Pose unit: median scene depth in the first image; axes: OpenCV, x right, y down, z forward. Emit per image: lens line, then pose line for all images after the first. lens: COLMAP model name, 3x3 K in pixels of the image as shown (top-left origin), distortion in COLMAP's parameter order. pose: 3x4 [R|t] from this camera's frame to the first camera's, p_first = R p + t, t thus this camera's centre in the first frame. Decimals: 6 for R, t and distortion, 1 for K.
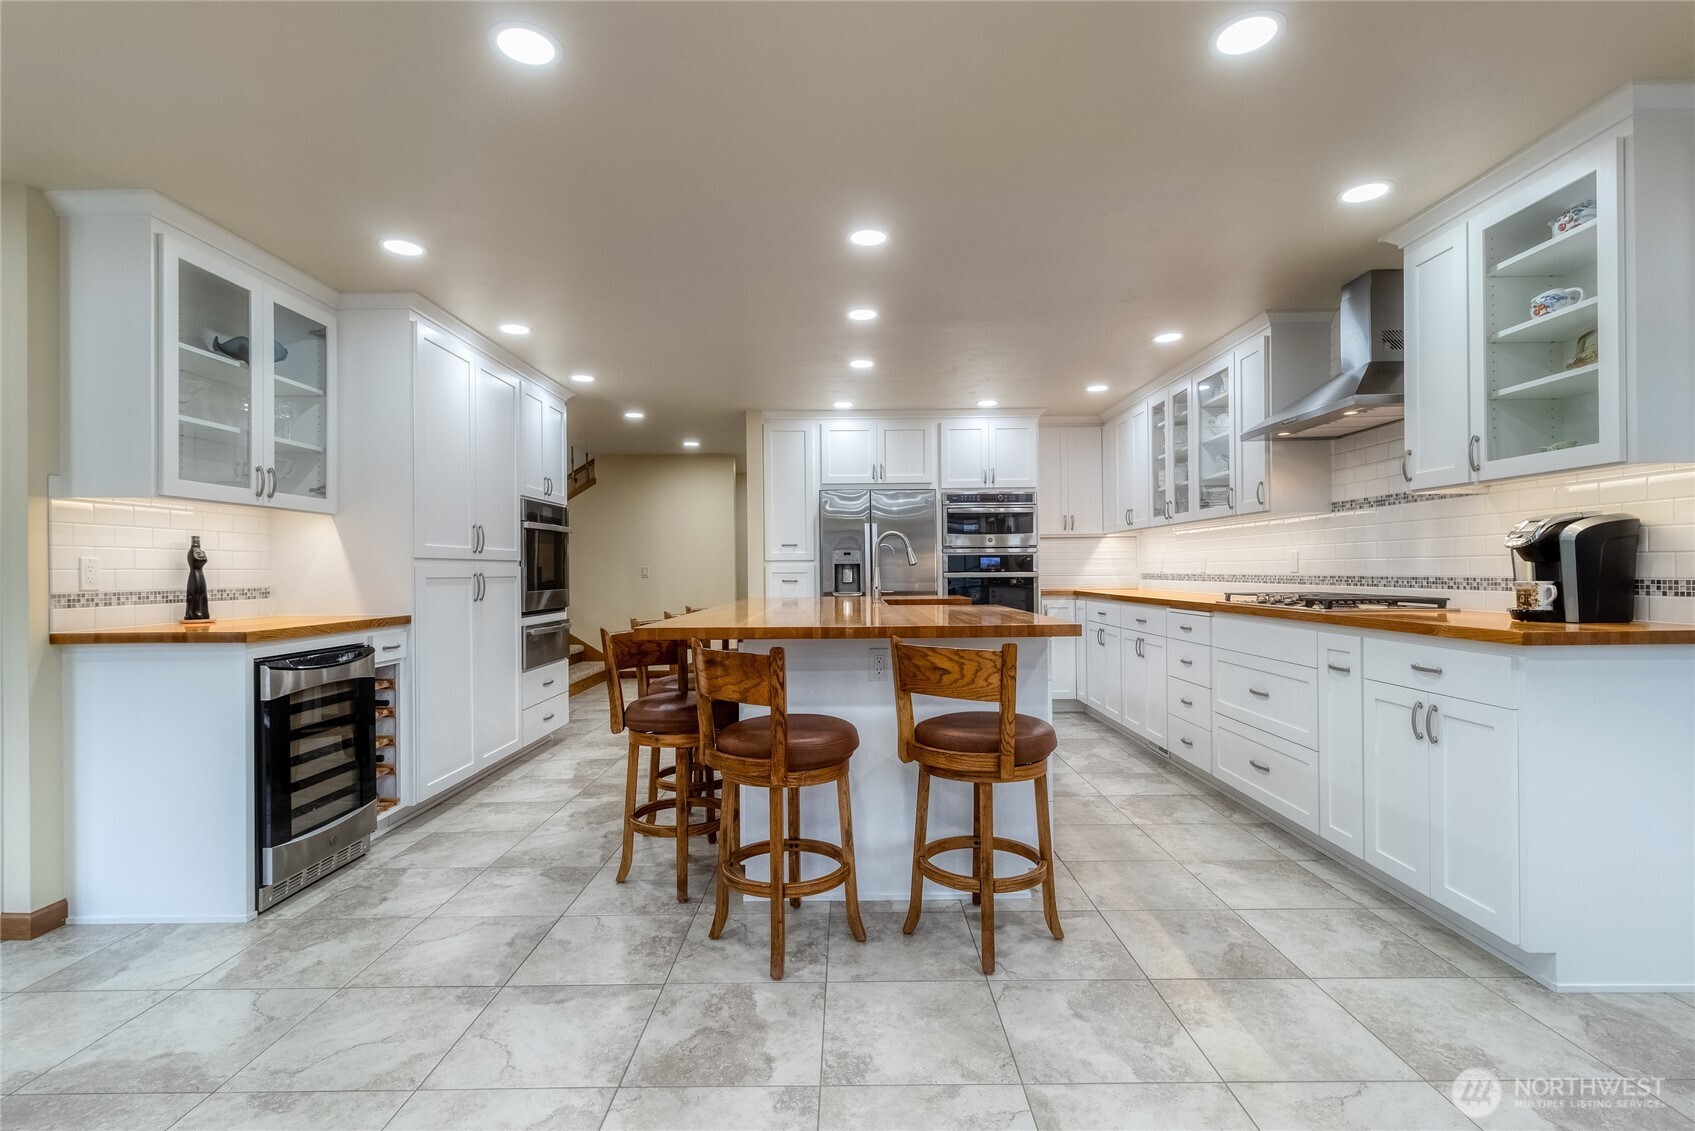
lens RADIAL K [[812.6, 0, 847.0], [0, 812.6, 568.7], [0, 0, 1]] dist [0.001271, 0.000094]
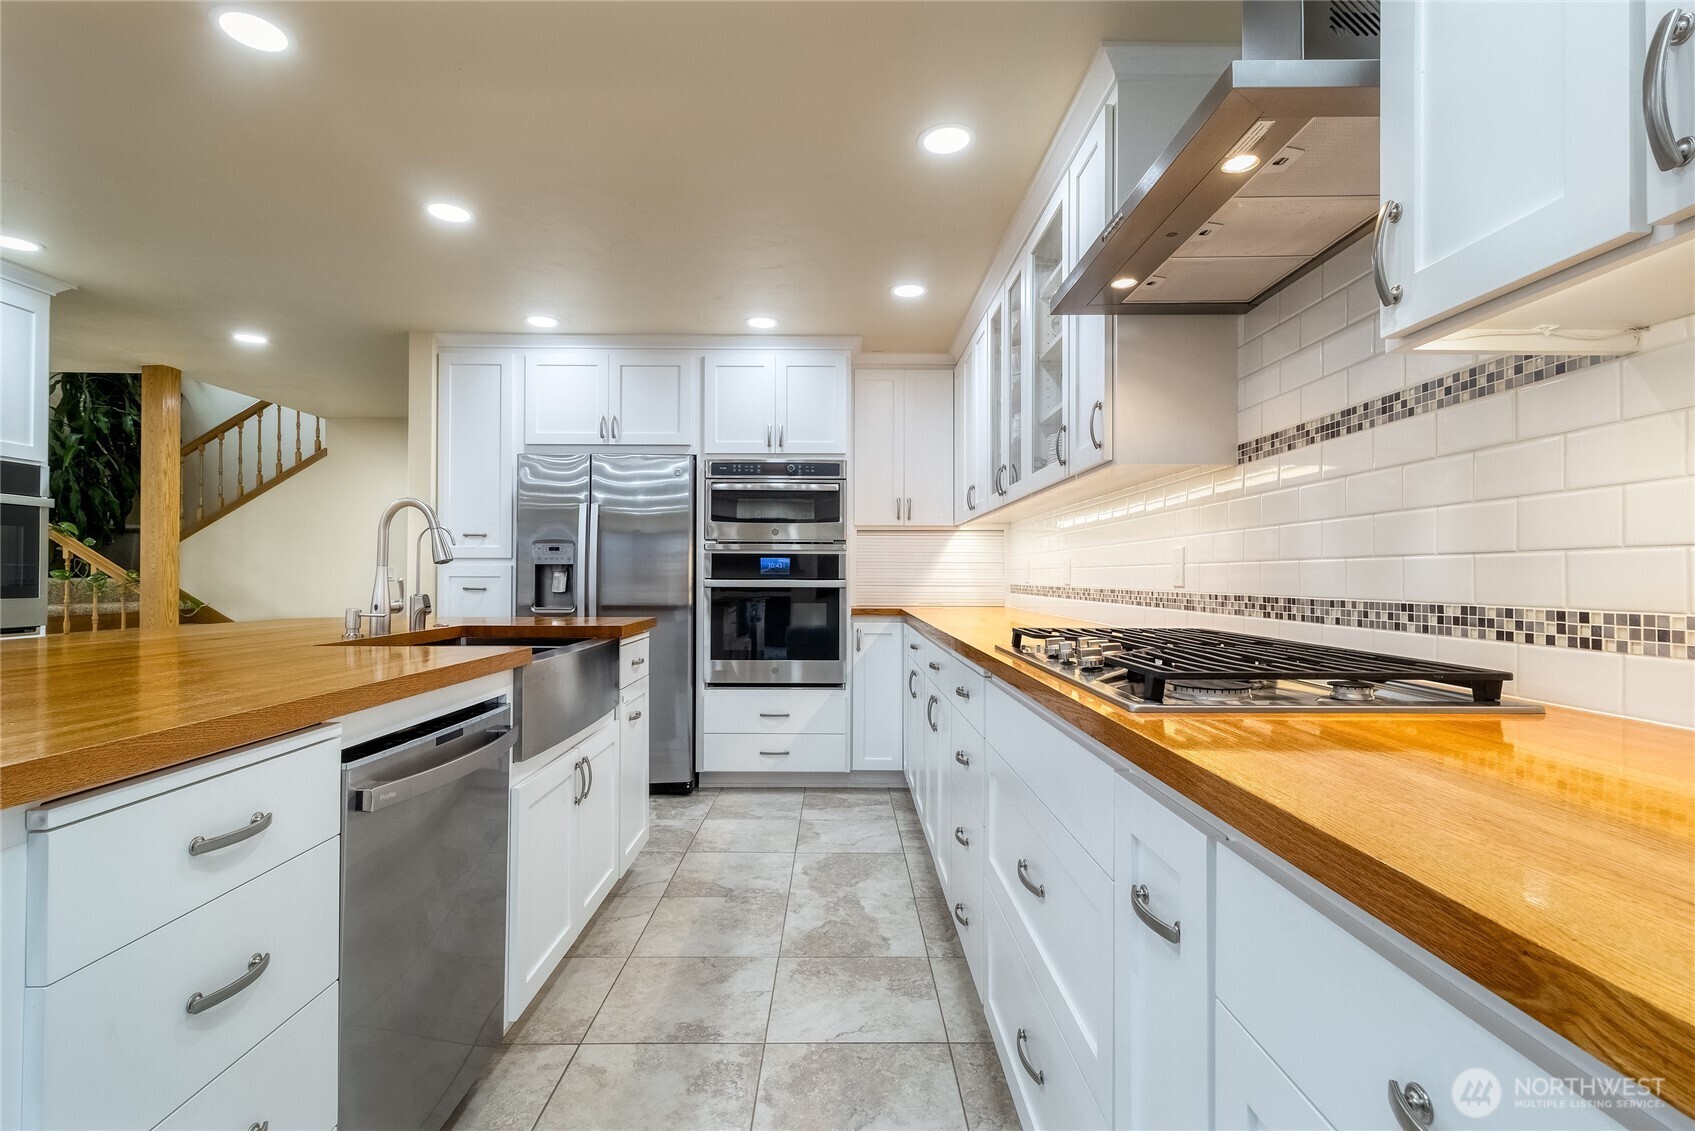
lens RADIAL K [[812.6, 0, 846.1], [0, 812.6, 568.0], [0, 0, 1]] dist [0.001271, 0.000094]
pose [[0.999883, 0.013344, 0.007446, 0.233241], [-0.013280, 0.999875, -0.008630, -0.000254], [-0.007560, 0.008530, 0.999935, 0.335148]]
